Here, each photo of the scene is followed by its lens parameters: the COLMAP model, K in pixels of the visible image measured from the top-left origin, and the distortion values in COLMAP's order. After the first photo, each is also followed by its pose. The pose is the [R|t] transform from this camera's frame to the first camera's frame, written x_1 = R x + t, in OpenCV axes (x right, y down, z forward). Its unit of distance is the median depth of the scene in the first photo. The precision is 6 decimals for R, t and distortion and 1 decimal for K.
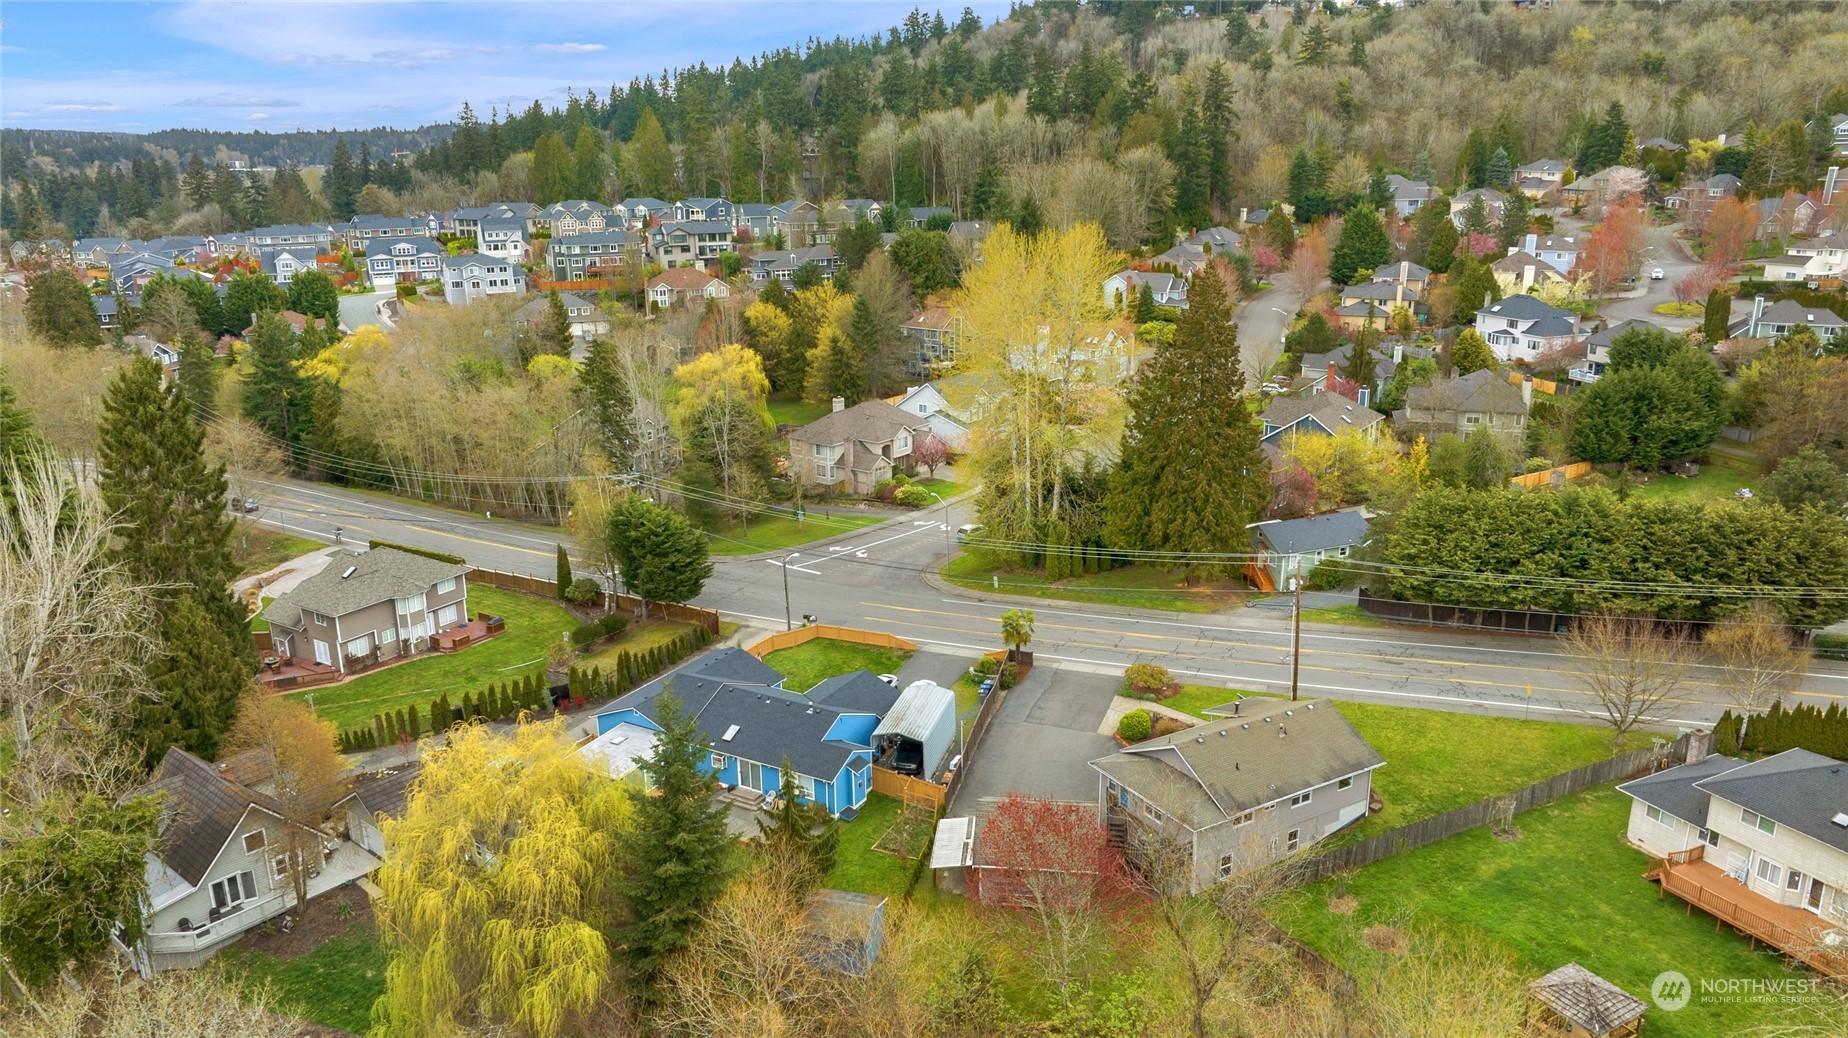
lens RADIAL K [[1306.1, 0, 926.5], [0, 1306.1, 524.6], [0, 0, 1]] dist [-0.049433, 0.036046]
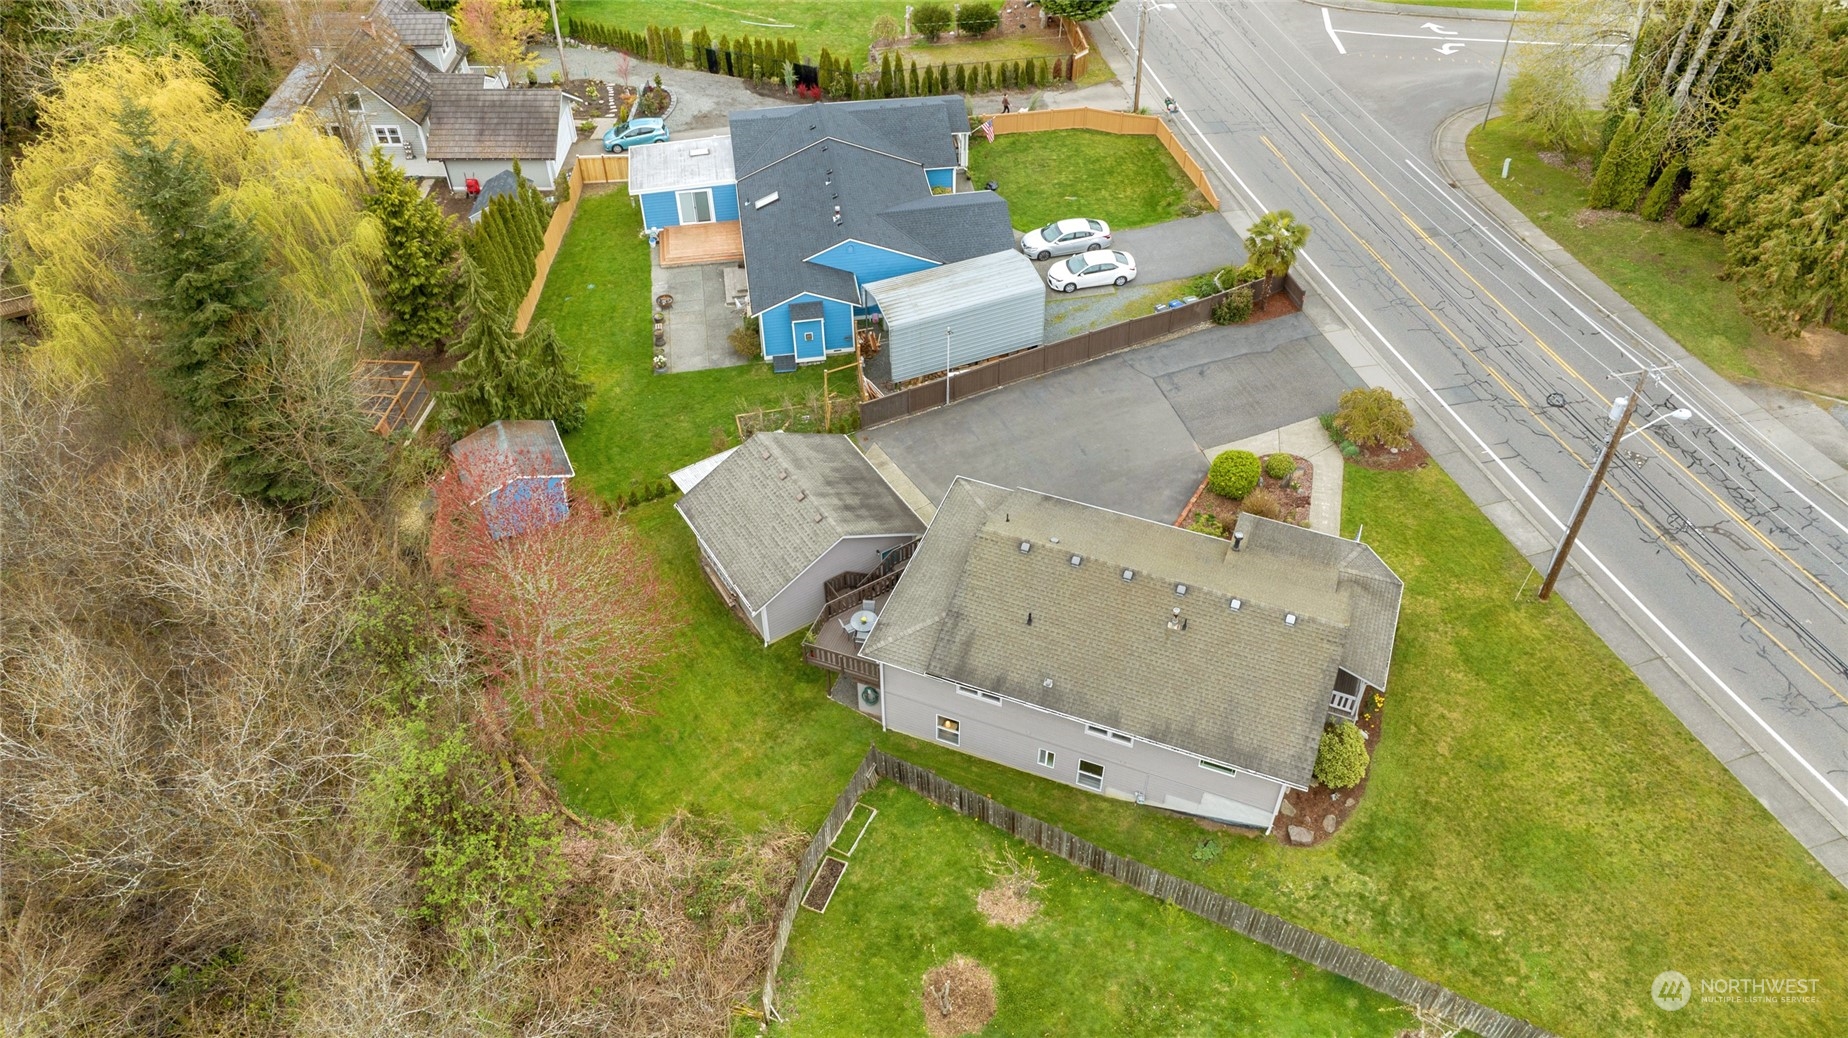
lens RADIAL K [[1306.1, 0, 926.5], [0, 1306.1, 524.6], [0, 0, 1]] dist [-0.049433, 0.036046]
pose [[0.623287, 0.558128, -0.547729, 0.395382], [-0.232871, 0.801123, 0.551337, -0.120190], [0.746515, -0.216091, 0.629302, 0.483458]]
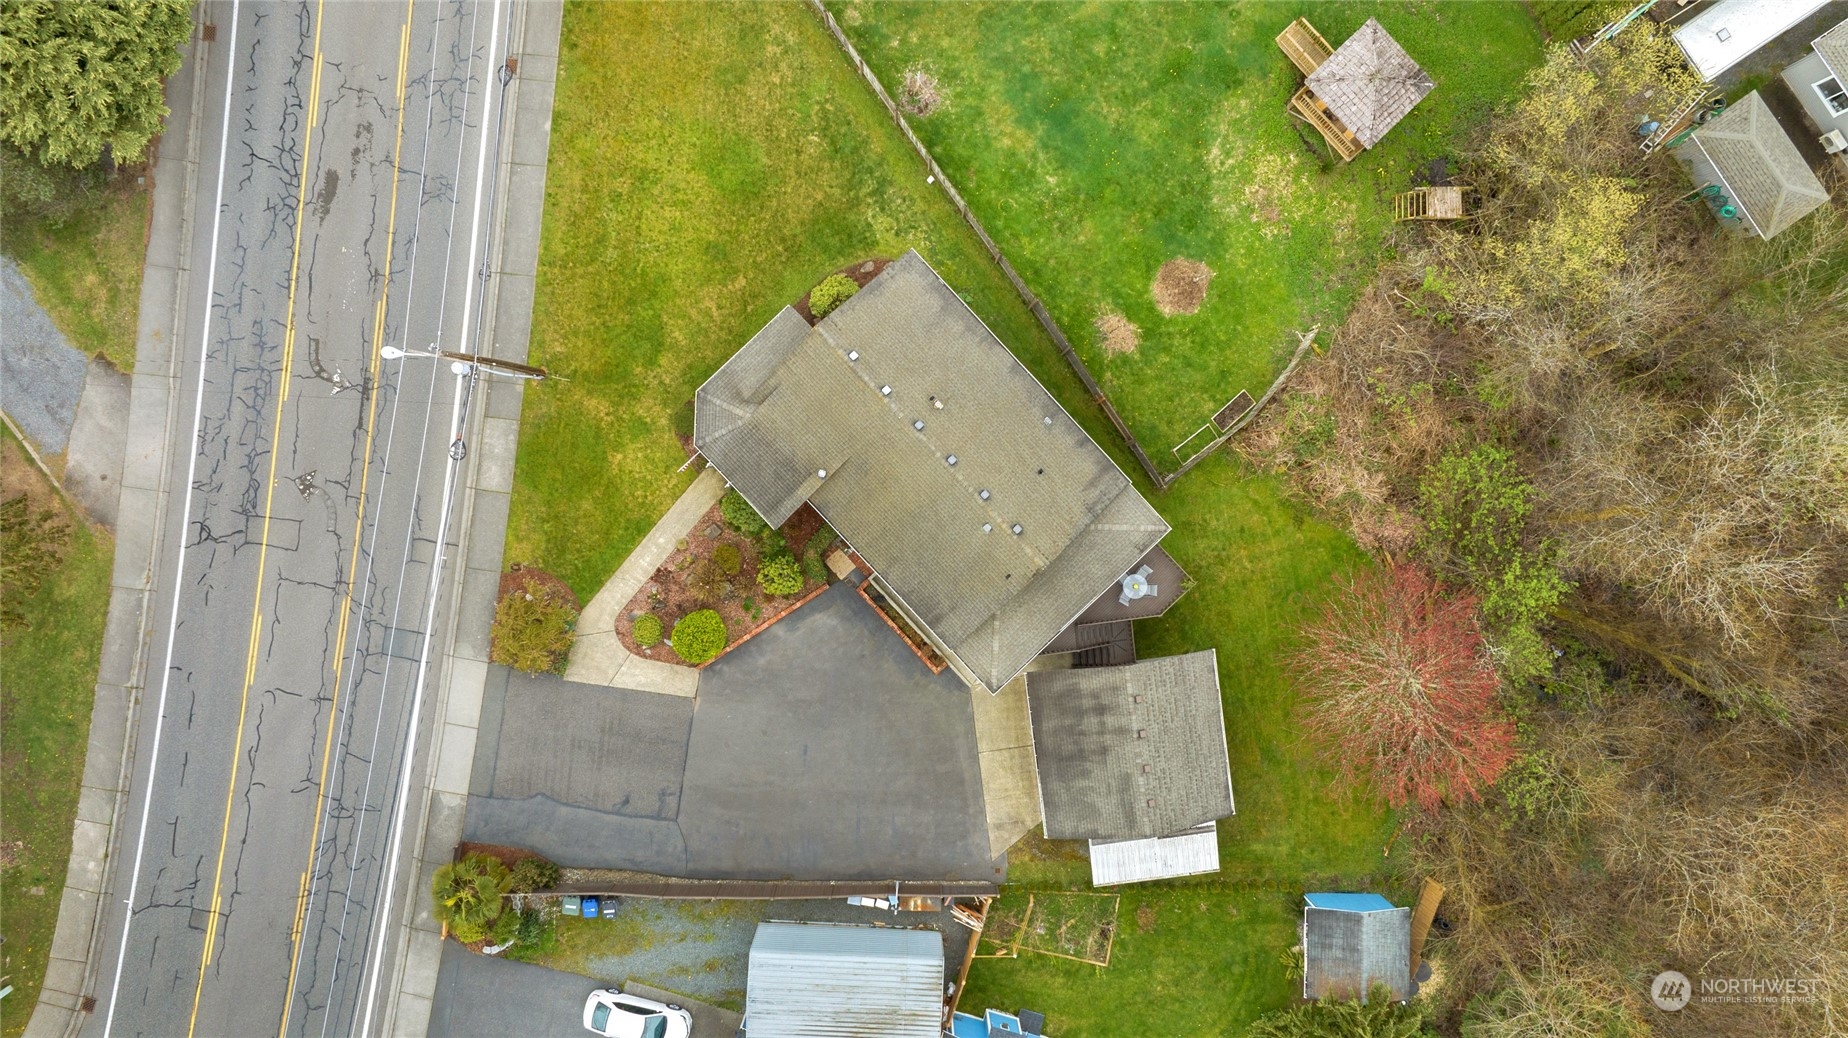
lens RADIAL K [[1306.1, 0, 926.5], [0, 1306.1, 524.6], [0, 0, 1]] dist [-0.049433, 0.036046]
pose [[-0.224236, -0.974535, 0.000679, 0.177880], [0.281146, -0.064023, 0.957527, -0.370434], [-0.933100, 0.214903, 0.288342, 0.683140]]
